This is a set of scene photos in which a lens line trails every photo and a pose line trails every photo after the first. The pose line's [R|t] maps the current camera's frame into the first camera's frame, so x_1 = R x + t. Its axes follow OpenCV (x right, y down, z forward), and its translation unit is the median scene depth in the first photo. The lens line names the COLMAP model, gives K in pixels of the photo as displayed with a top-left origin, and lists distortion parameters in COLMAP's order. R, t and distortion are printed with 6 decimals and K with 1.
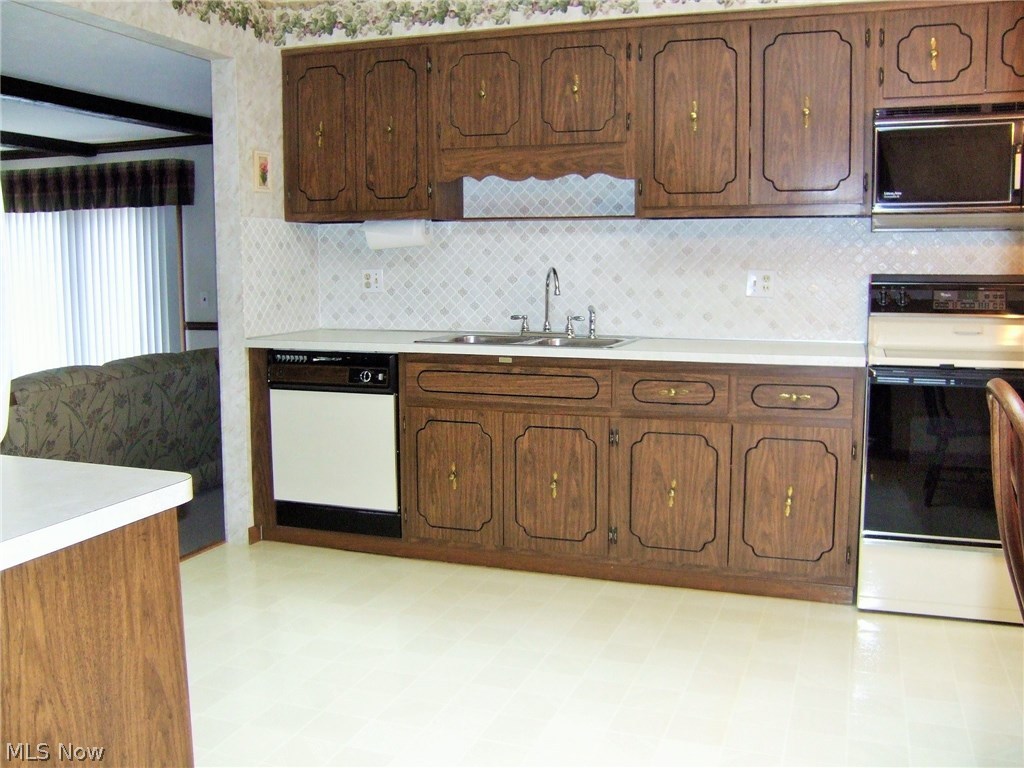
lens RADIAL K [[971.8, 0, 512.0], [0, 971.8, 384.0], [0, 0, 1]] dist [-0.154750, 0.125237]
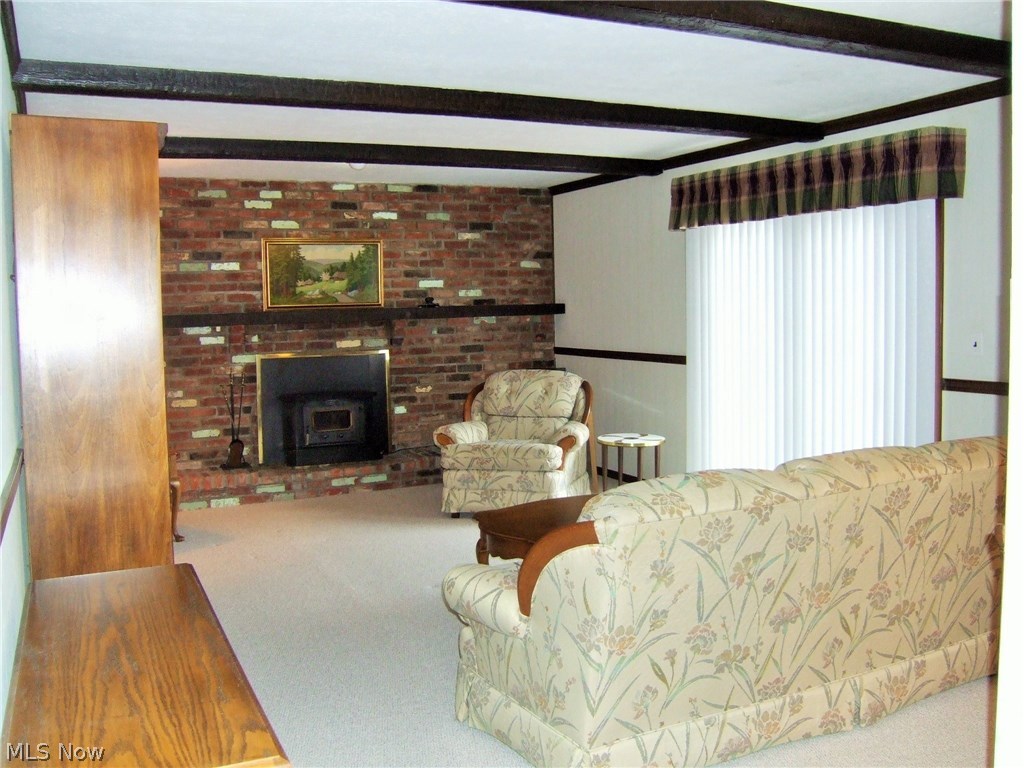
lens RADIAL K [[971.8, 0, 512.0], [0, 971.8, 384.0], [0, 0, 1]] dist [-0.154750, 0.125237]
pose [[0.721277, 0.044044, -0.691245, -0.149384], [-0.066160, 0.997794, -0.005459, -0.052678], [0.689480, 0.049670, 0.722600, 0.459971]]
